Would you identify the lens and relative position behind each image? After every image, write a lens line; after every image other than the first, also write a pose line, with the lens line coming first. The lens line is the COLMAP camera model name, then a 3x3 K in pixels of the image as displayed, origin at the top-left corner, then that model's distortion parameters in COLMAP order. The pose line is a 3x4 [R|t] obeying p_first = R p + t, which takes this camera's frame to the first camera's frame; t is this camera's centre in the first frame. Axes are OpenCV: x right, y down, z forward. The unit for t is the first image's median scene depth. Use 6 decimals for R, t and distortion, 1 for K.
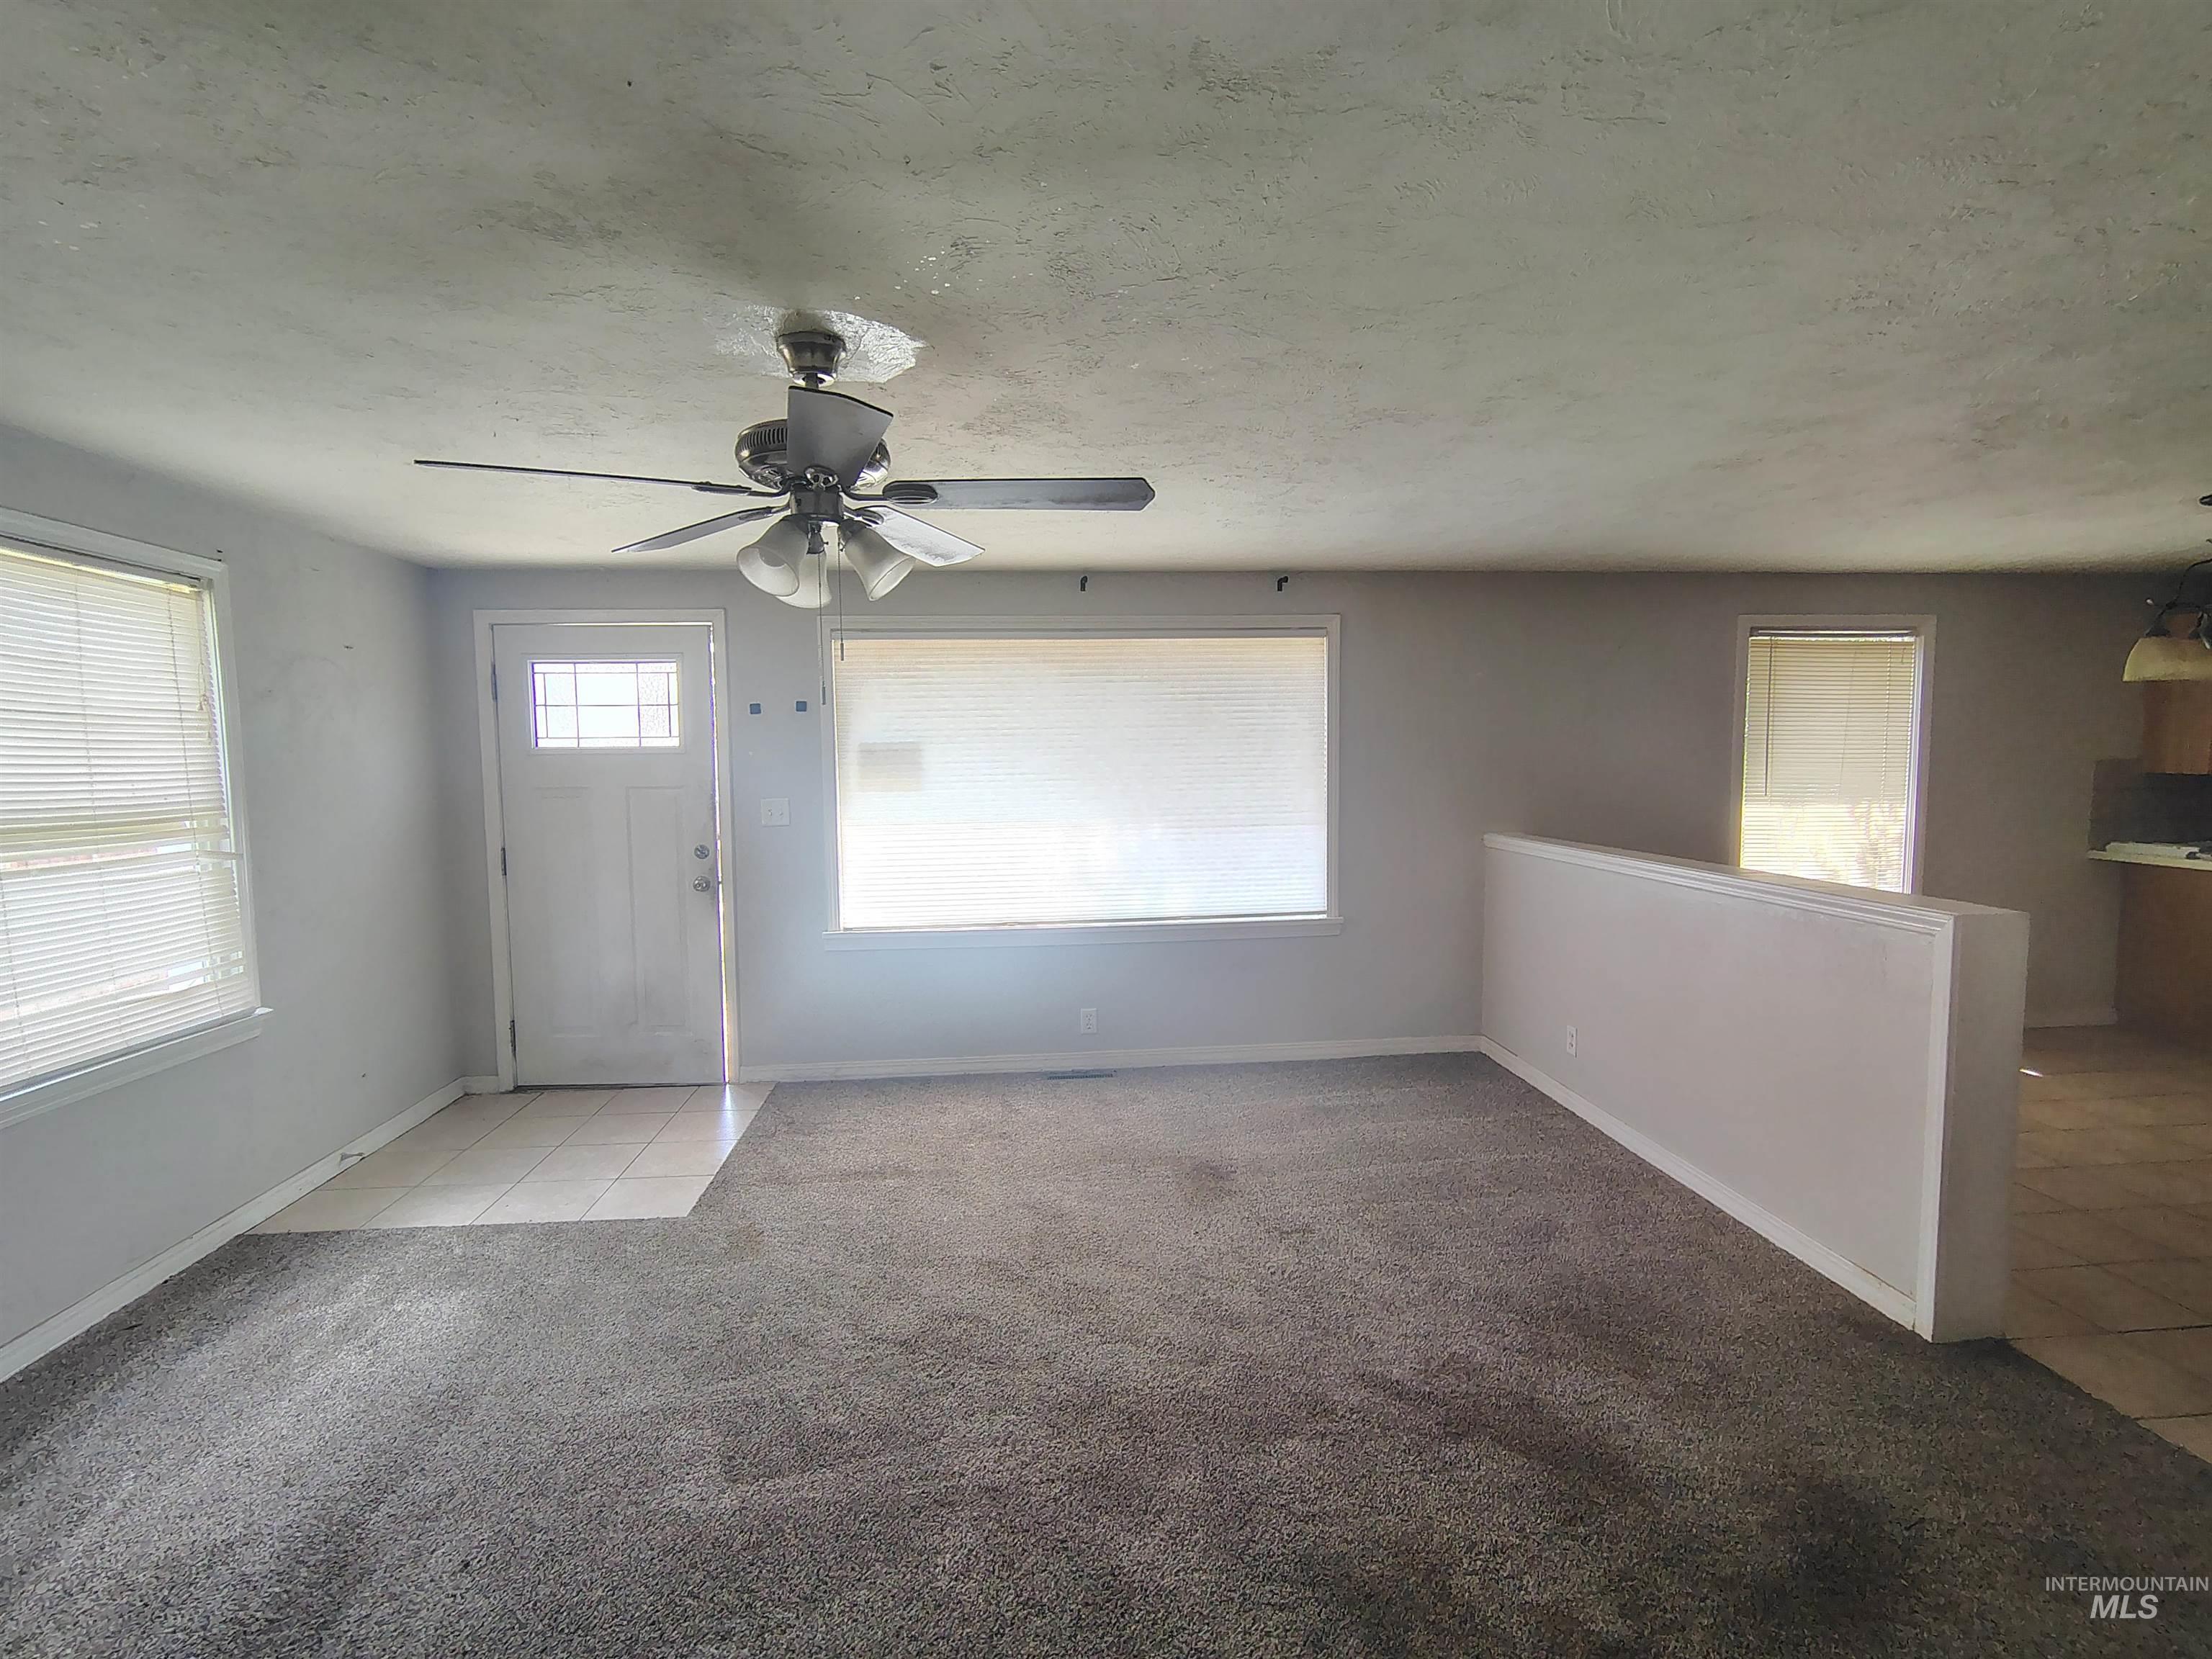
lens RADIAL K [[1033.4, 0, 1101.6], [0, 1033.4, 837.0], [0, 0, 1]] dist [-0.011301, 0.010564]
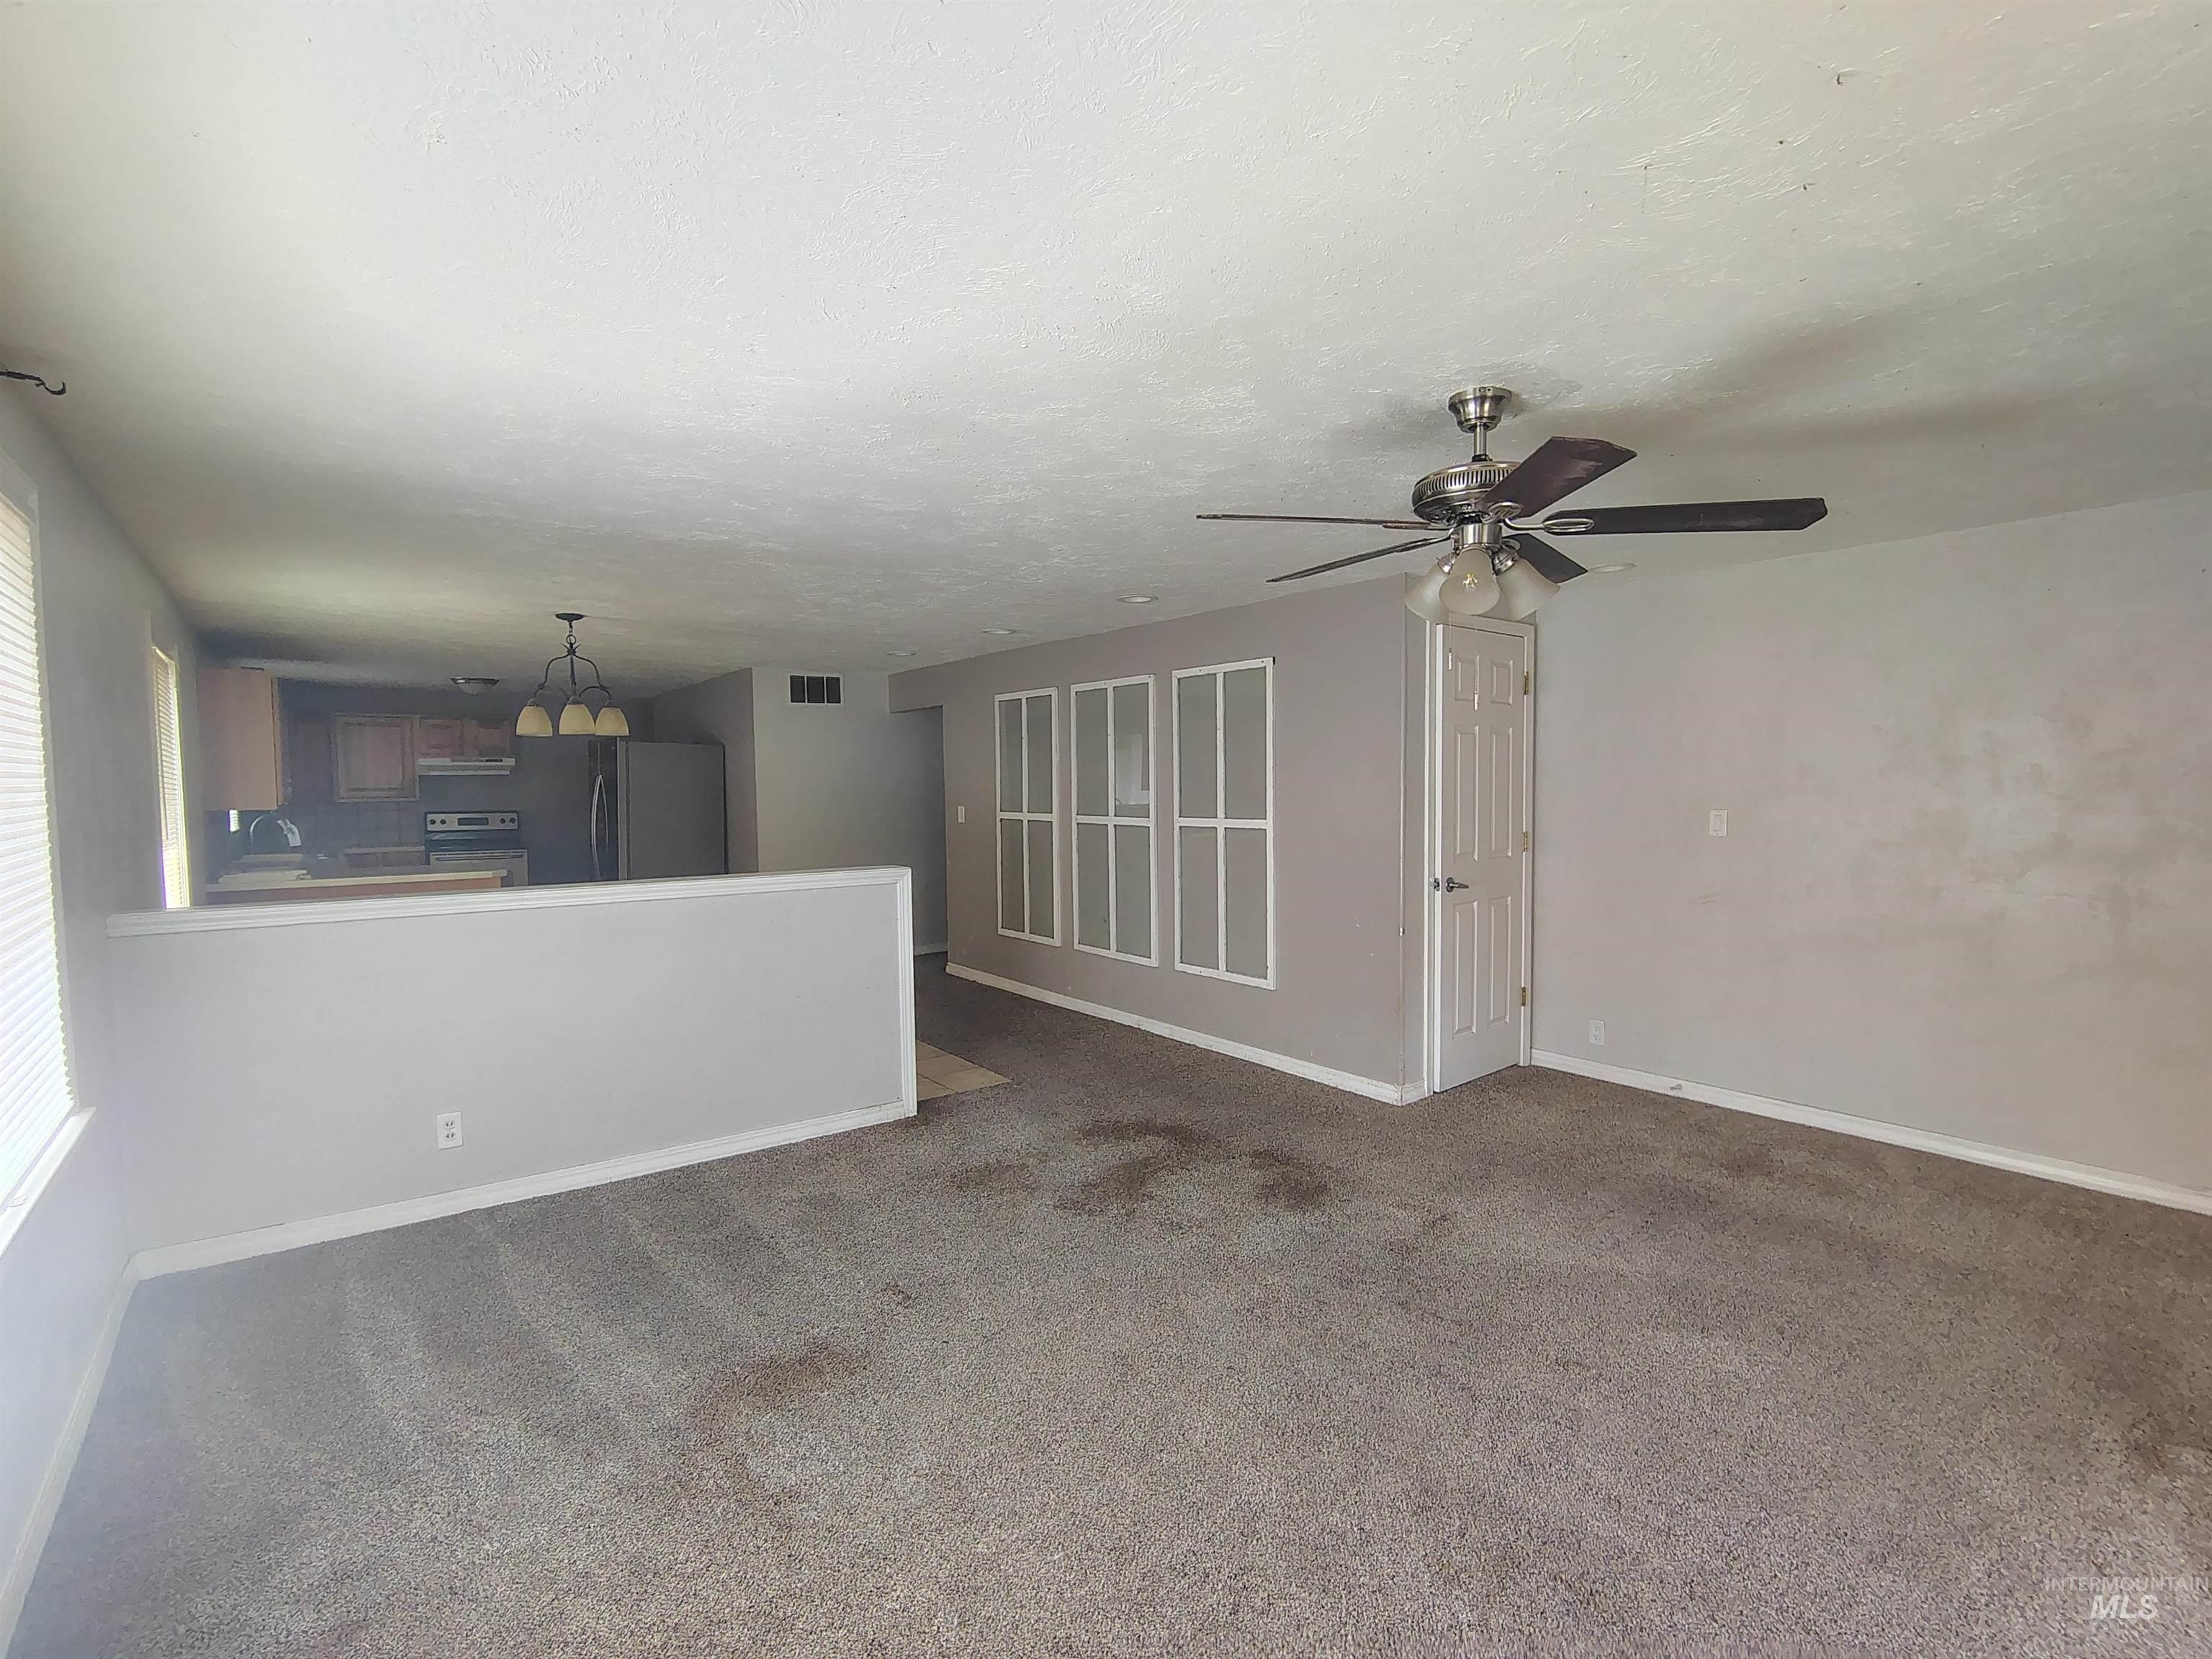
lens RADIAL K [[1033.4, 0, 1101.6], [0, 1033.4, 837.0], [0, 0, 1]] dist [-0.011301, 0.010564]
pose [[-0.526024, -0.027781, 0.850016, -0.464035], [0.083322, 0.992975, 0.084017, -0.054223], [-0.846378, 0.115020, -0.520014, 0.888767]]
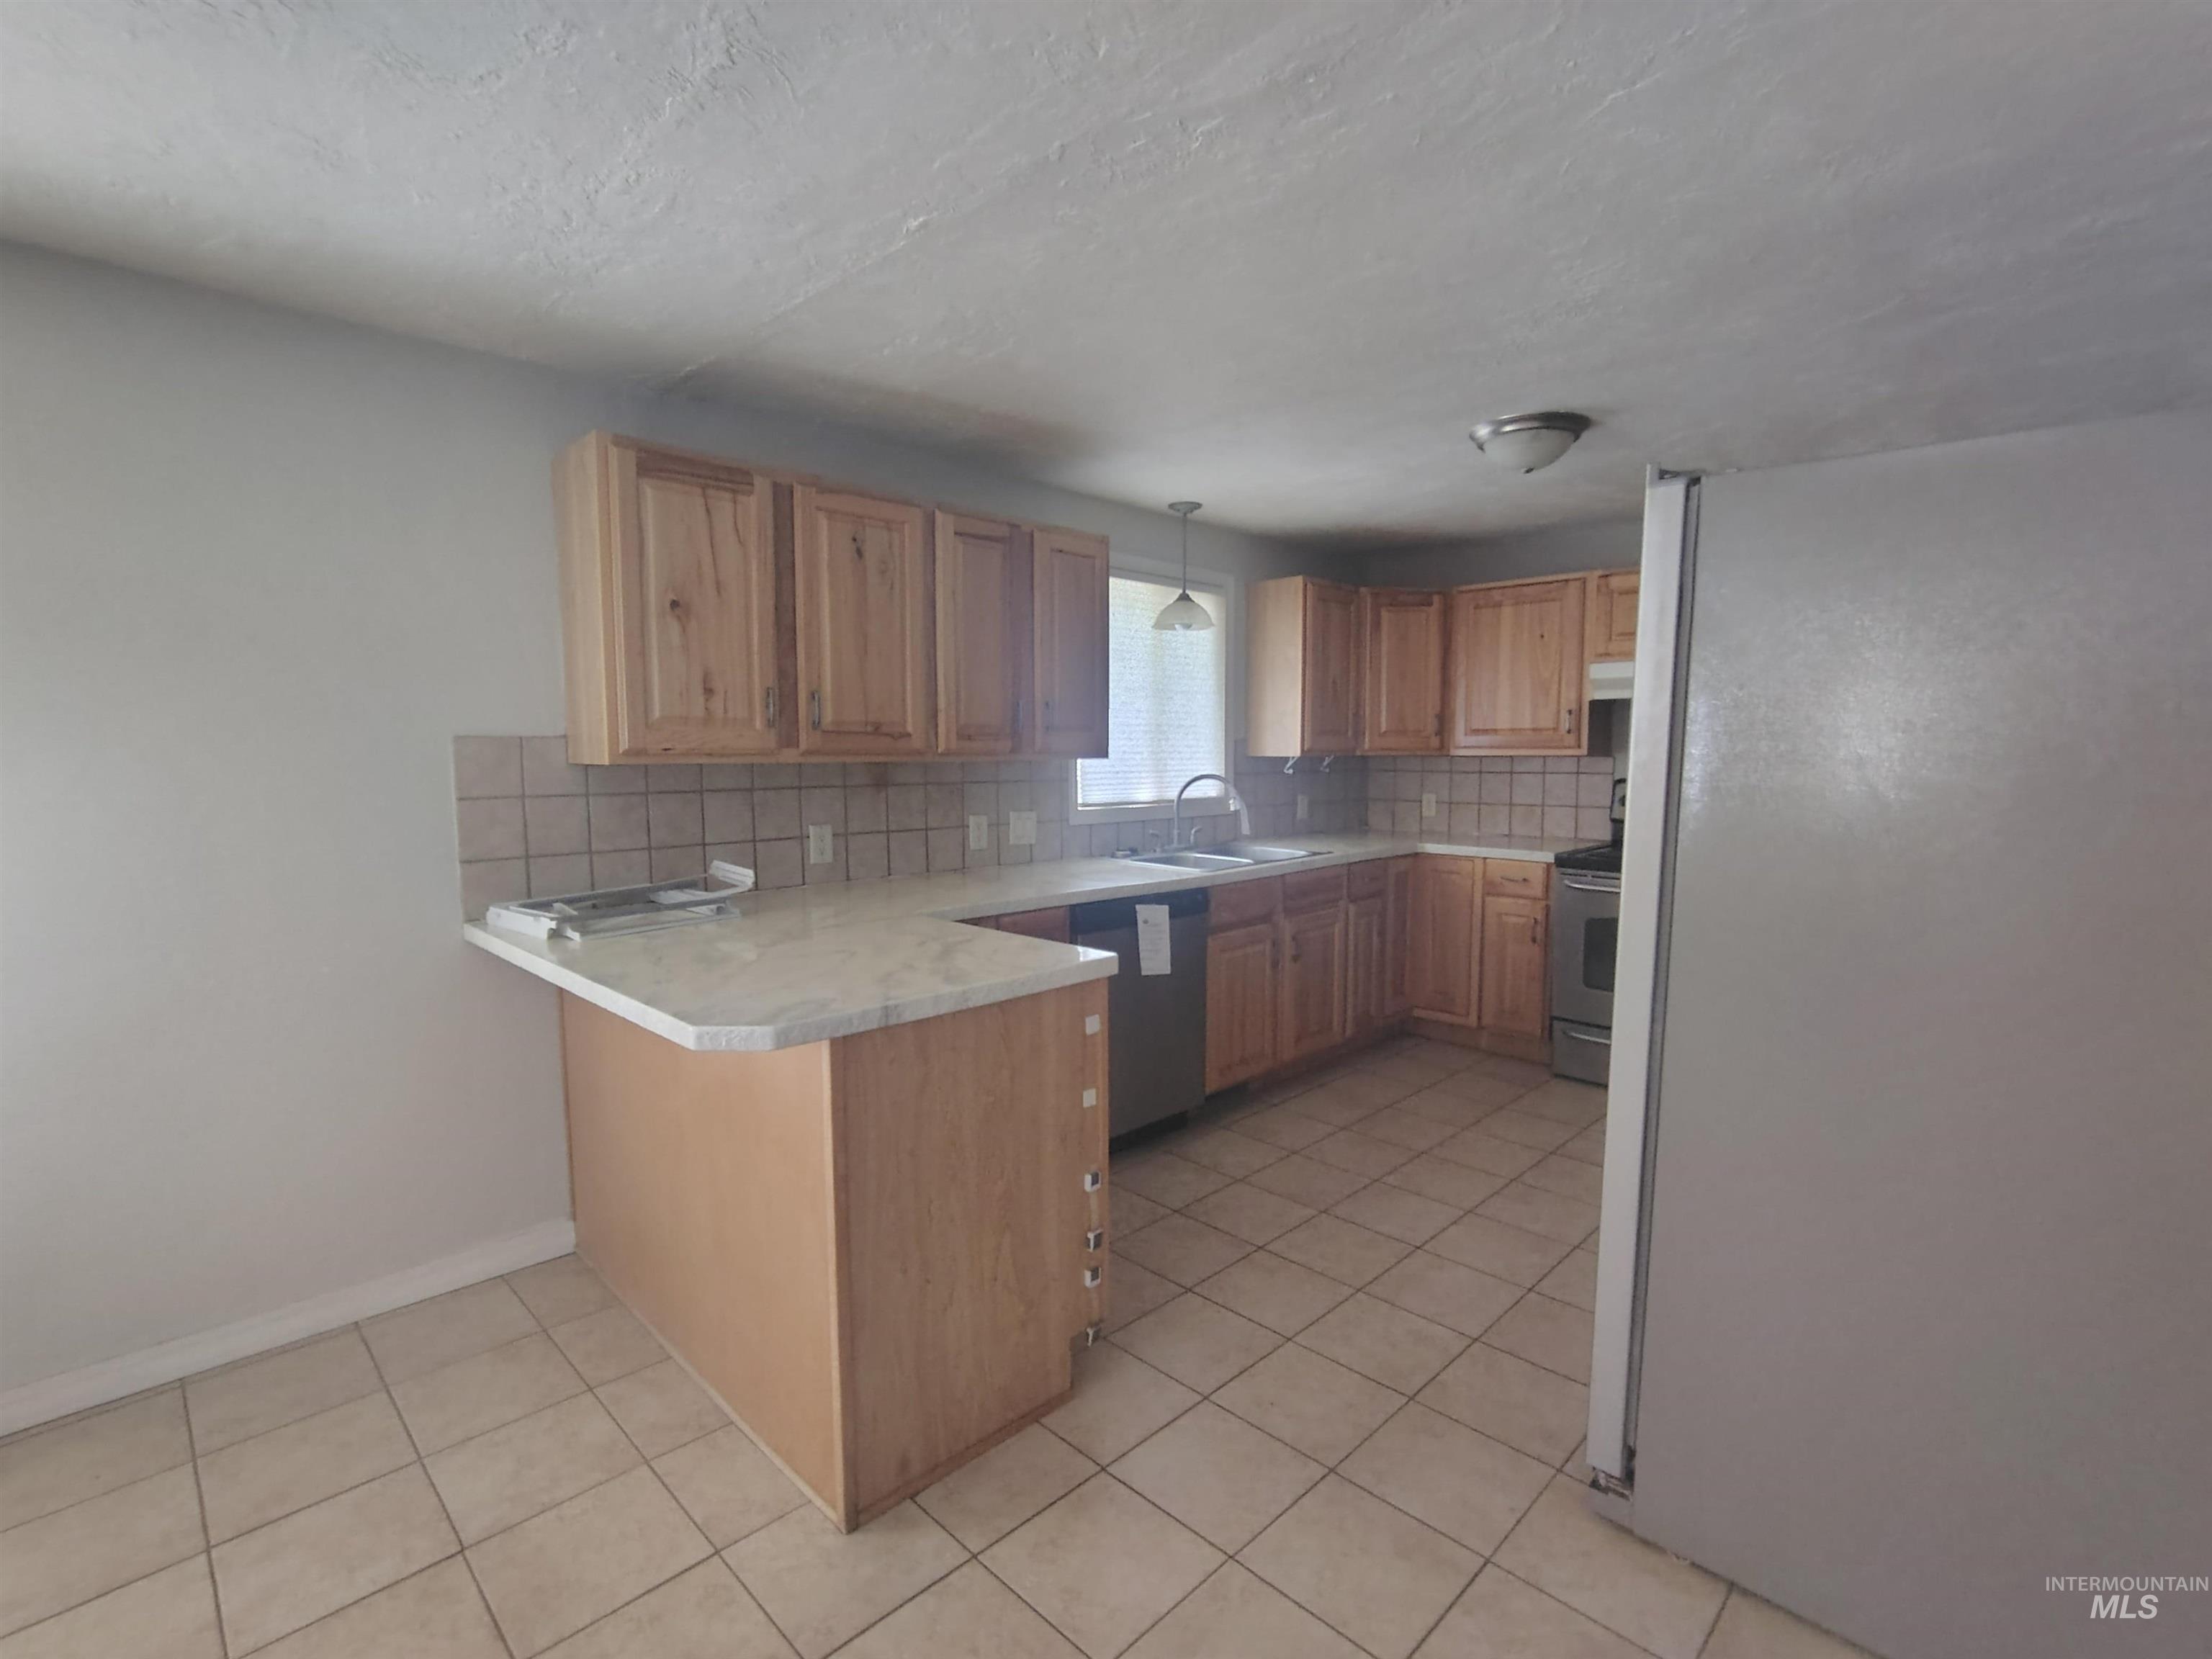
lens RADIAL K [[1023.5, 0, 1095.1], [0, 1023.5, 842.1], [0, 0, 1]] dist [-0.009421, 0.000325]
pose [[0.776602, -0.051849, 0.627854, 1.026432], [0.047836, 0.998584, 0.023294, -0.029333], [-0.628172, 0.011944, 0.777983, 0.505131]]
